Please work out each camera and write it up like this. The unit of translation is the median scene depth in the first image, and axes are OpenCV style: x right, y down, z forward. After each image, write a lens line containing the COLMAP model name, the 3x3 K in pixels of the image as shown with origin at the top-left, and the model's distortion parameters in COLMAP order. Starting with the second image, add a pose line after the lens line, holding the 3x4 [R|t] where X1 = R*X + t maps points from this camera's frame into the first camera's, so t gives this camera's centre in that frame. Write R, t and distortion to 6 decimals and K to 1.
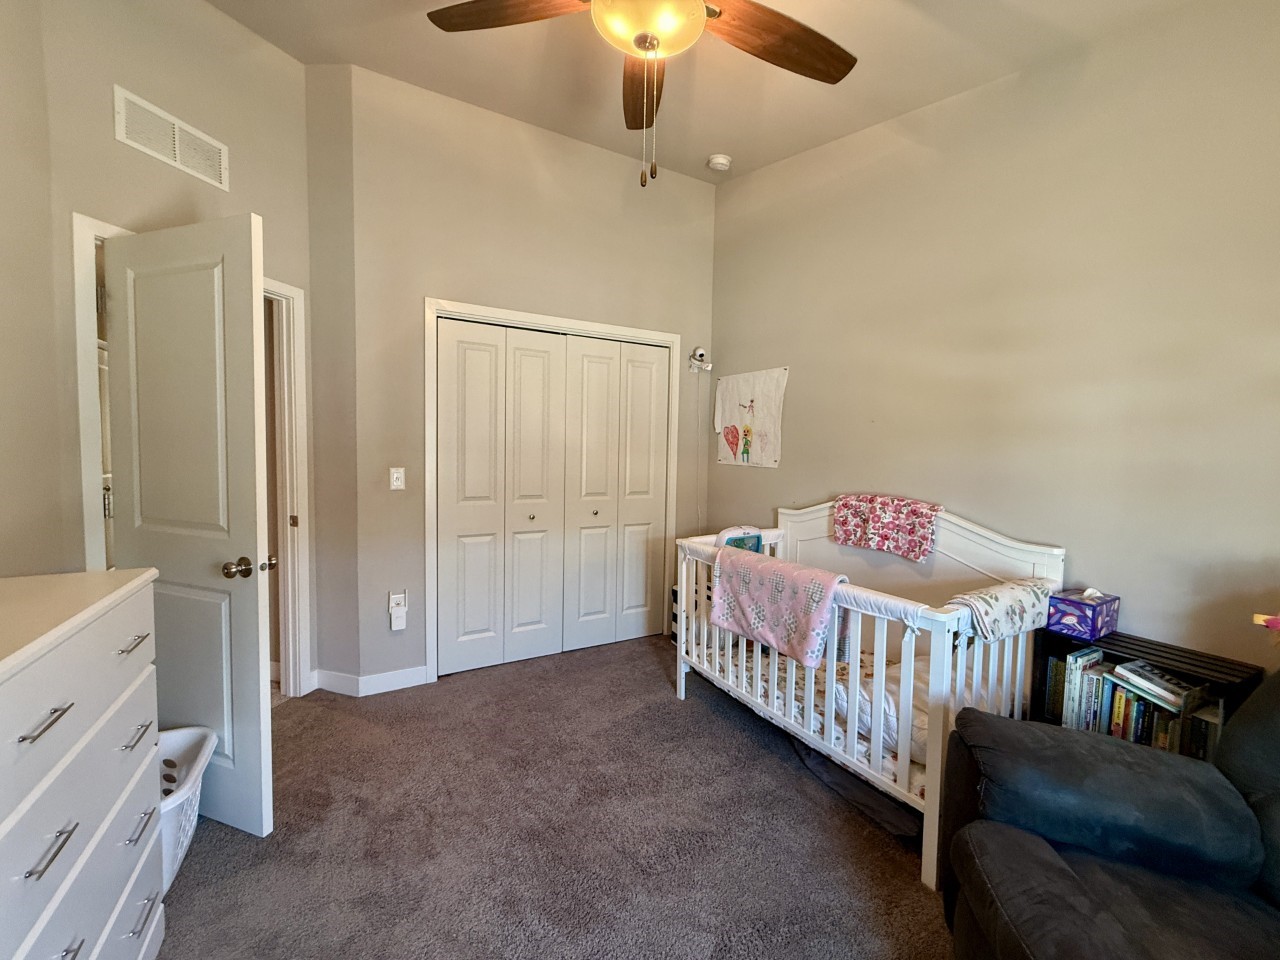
lens RADIAL K [[509.3, 0, 635.5], [0, 509.3, 479.1], [0, 0, 1]] dist [0.000418, -0.000702]
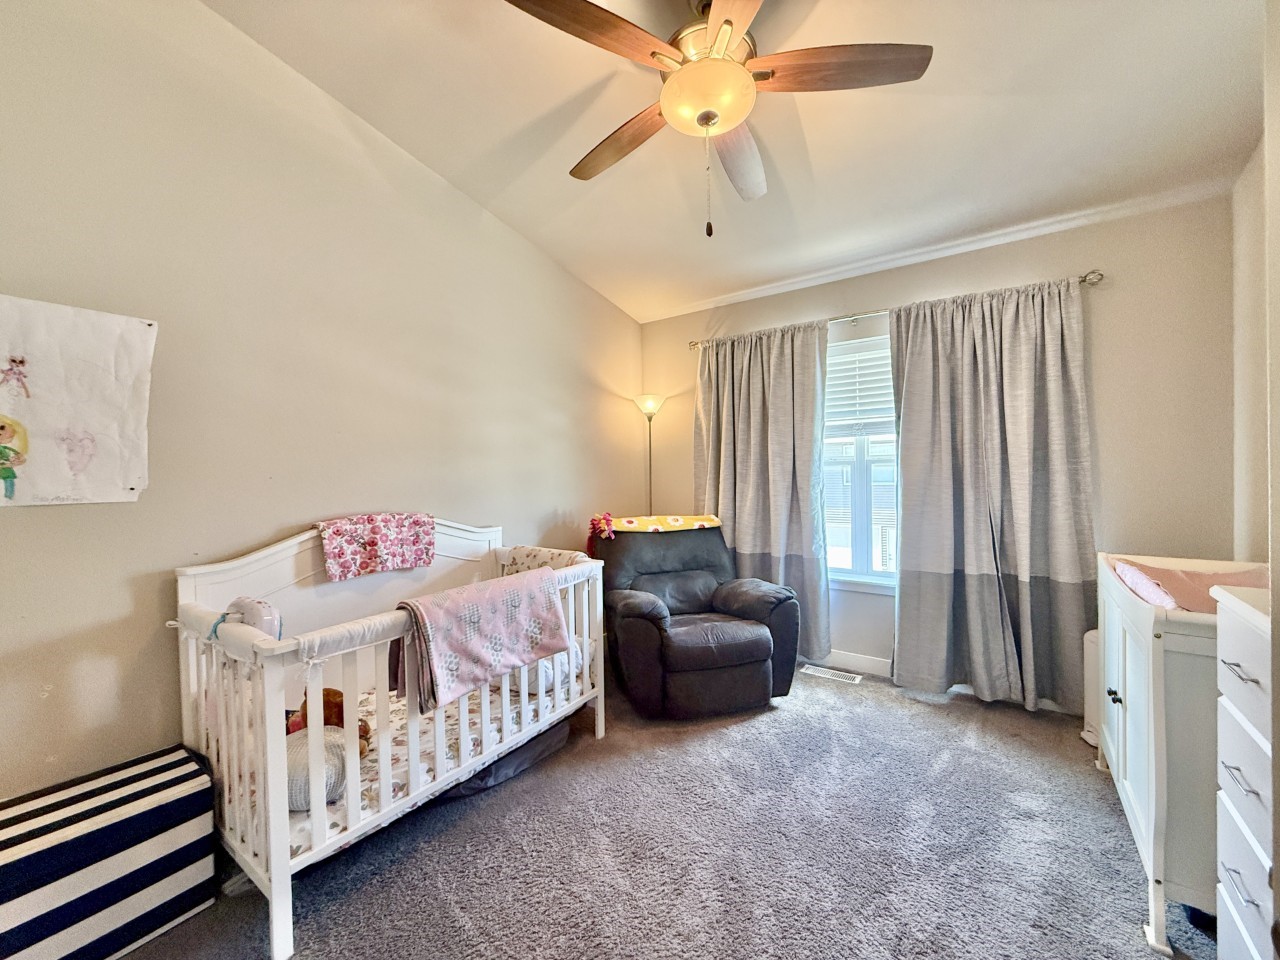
lens RADIAL K [[509.3, 0, 635.5], [0, 509.3, 479.1], [0, 0, 1]] dist [0.000418, -0.000702]
pose [[-0.430028, -0.025650, 0.902451, -0.583536], [0.067885, 0.995848, 0.060653, -0.056787], [-0.900260, 0.087345, -0.426501, 1.002966]]
